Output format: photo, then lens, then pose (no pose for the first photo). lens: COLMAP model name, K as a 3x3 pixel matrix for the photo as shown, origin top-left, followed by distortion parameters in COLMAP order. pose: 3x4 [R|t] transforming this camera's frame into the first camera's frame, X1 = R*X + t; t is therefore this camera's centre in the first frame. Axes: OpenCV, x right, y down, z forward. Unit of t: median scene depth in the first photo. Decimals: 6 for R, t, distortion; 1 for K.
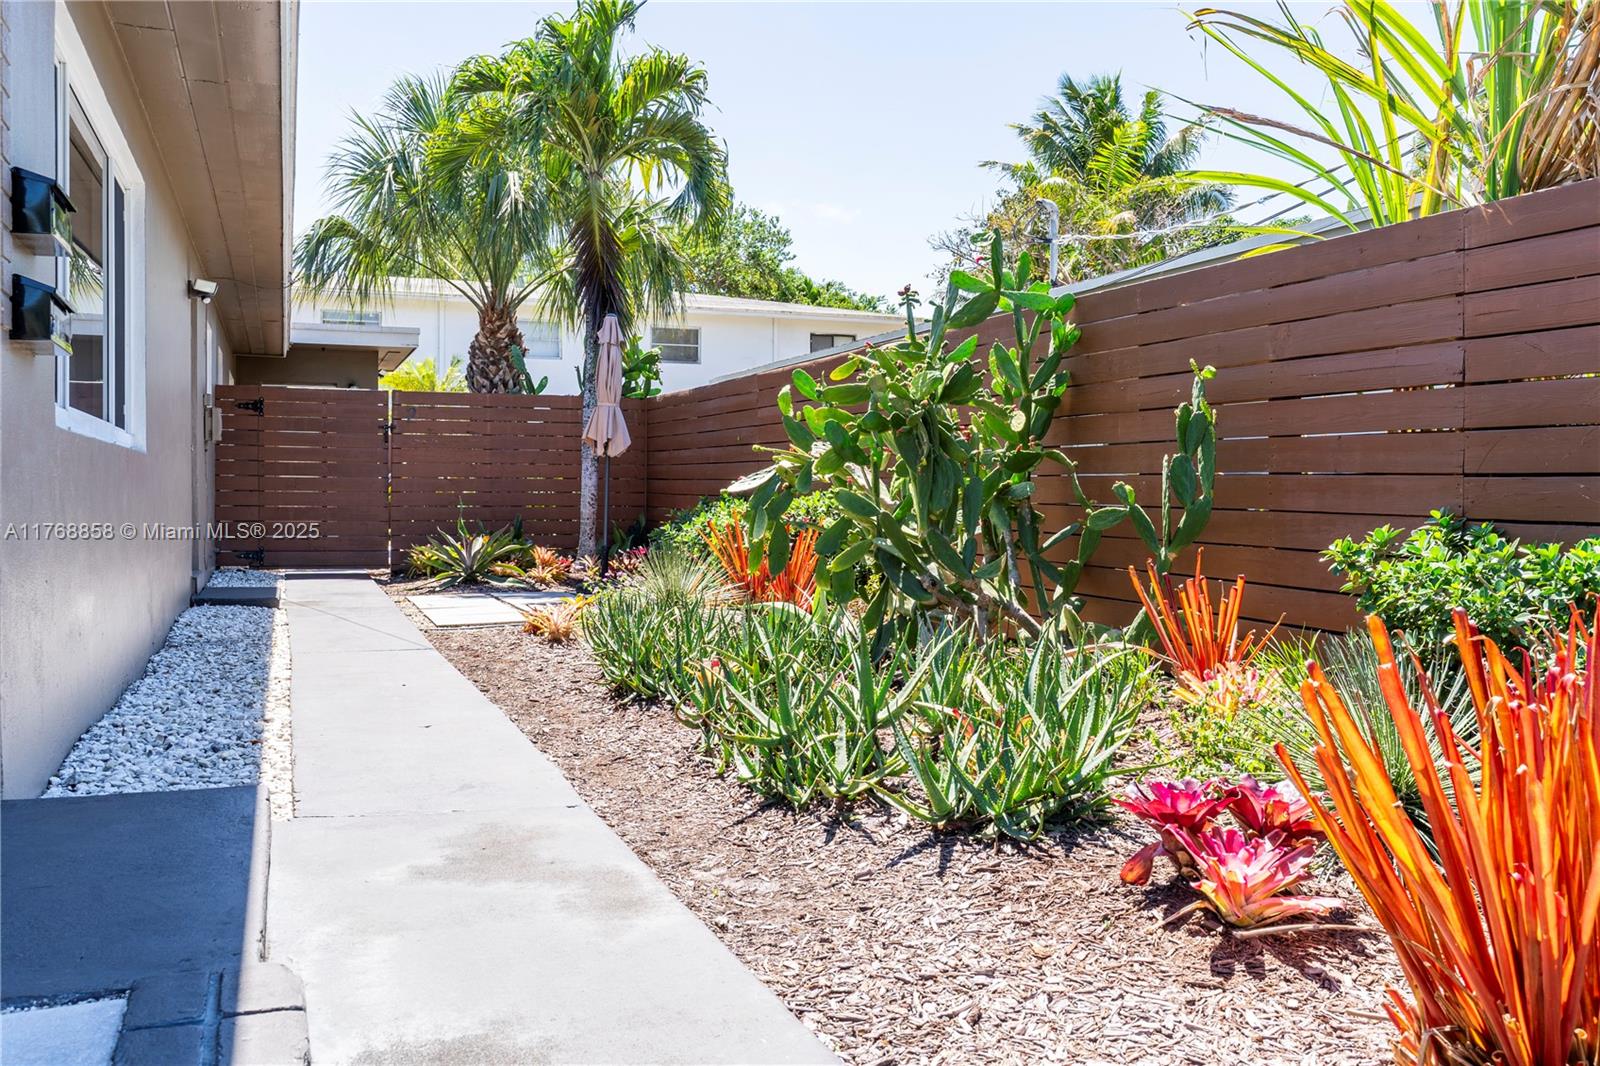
lens RADIAL K [[1499.6, 0, 800.0], [0, 1499.6, 533.0], [0, 0, 1]] dist [-0.003473, -0.001094]
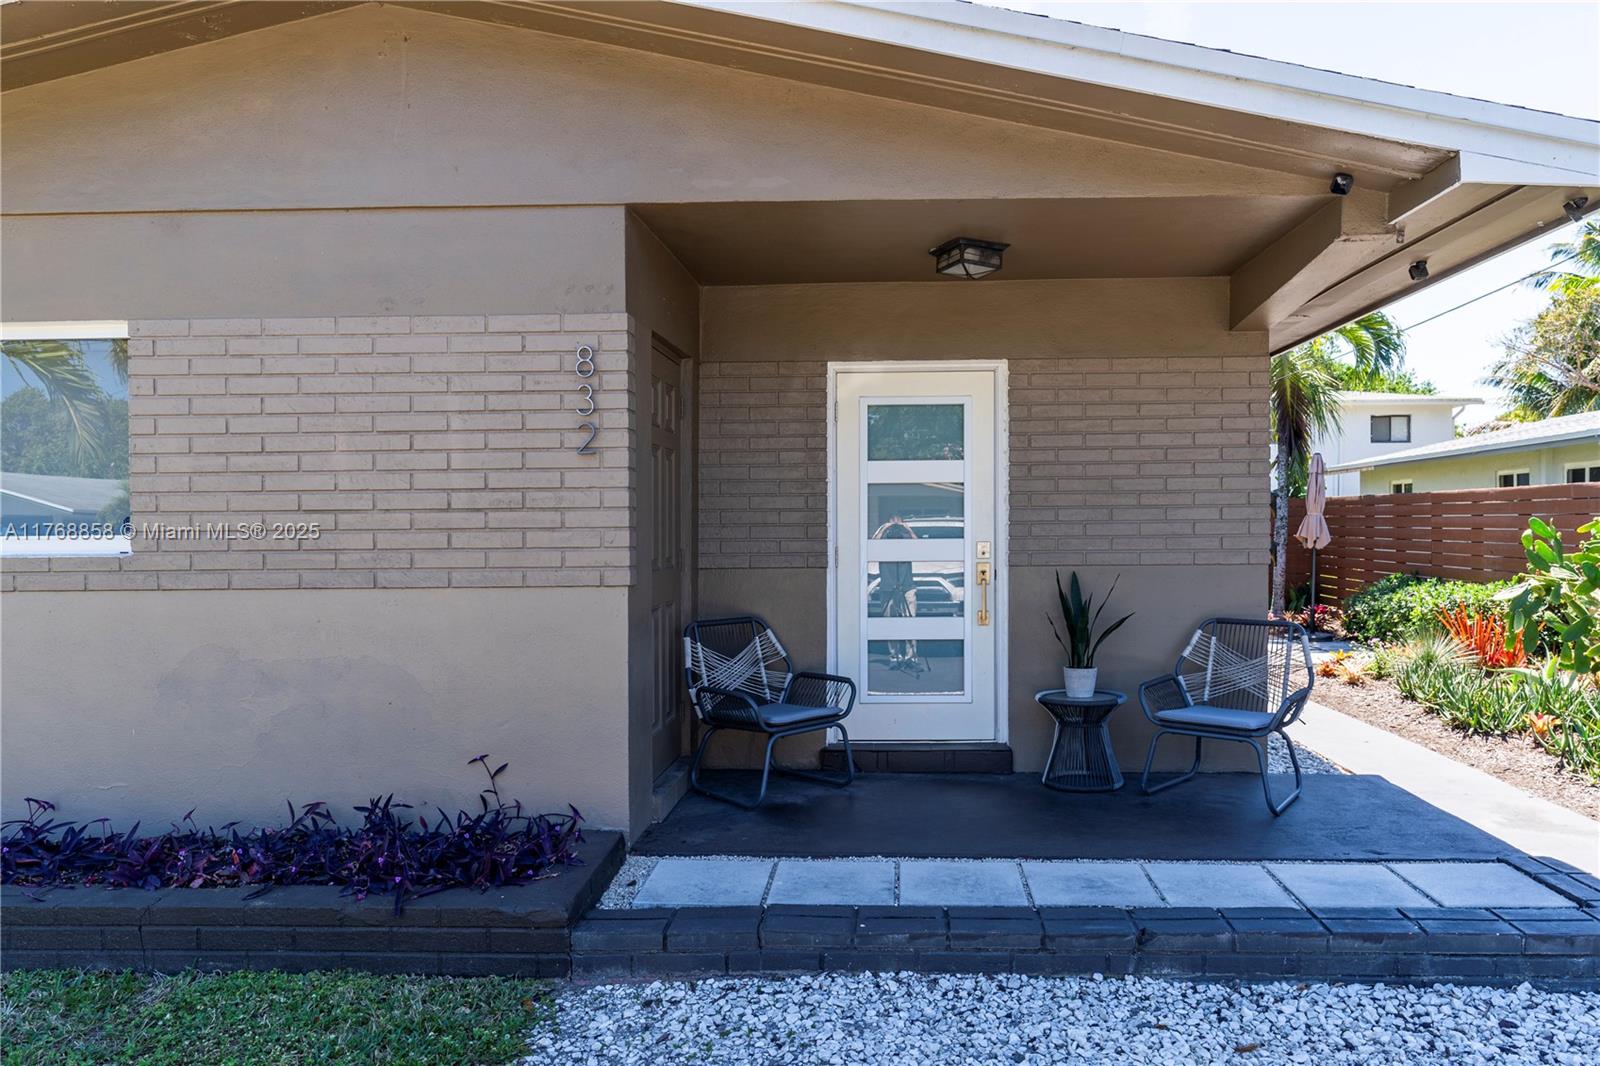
lens RADIAL K [[1152.9, 0, 803.7], [0, 1152.9, 565.7], [0, 0, 1]] dist [-0.004941, -0.002067]
pose [[0.915321, 0.000680, -0.402724, -0.279474], [0.001079, 0.999991, 0.004141, -0.086114], [0.402724, -0.004225, 0.915312, -0.512437]]
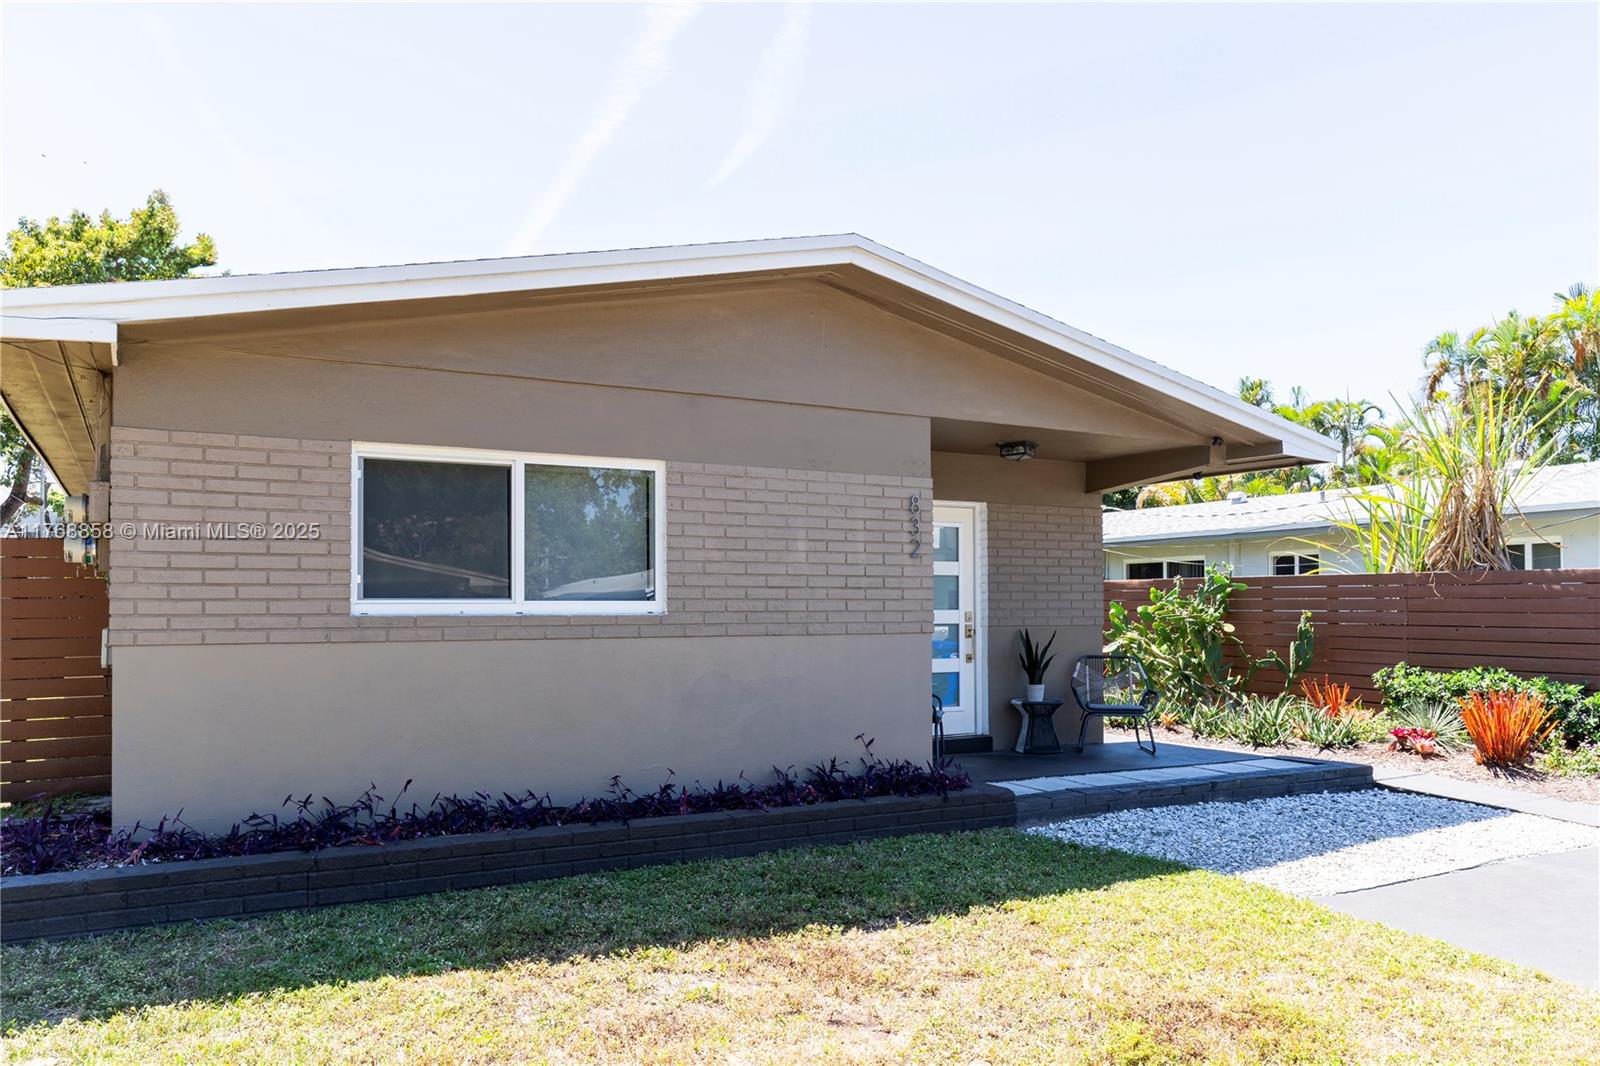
lens RADIAL K [[1249.6, 0, 799.0], [0, 1249.6, 608.8], [0, 0, 1]] dist [0.002669, 0.001244]
pose [[0.989248, -0.006033, 0.146122, -1.074863], [0.010384, 0.999524, -0.029034, -0.056297], [-0.145877, 0.030240, 0.988840, -1.291793]]
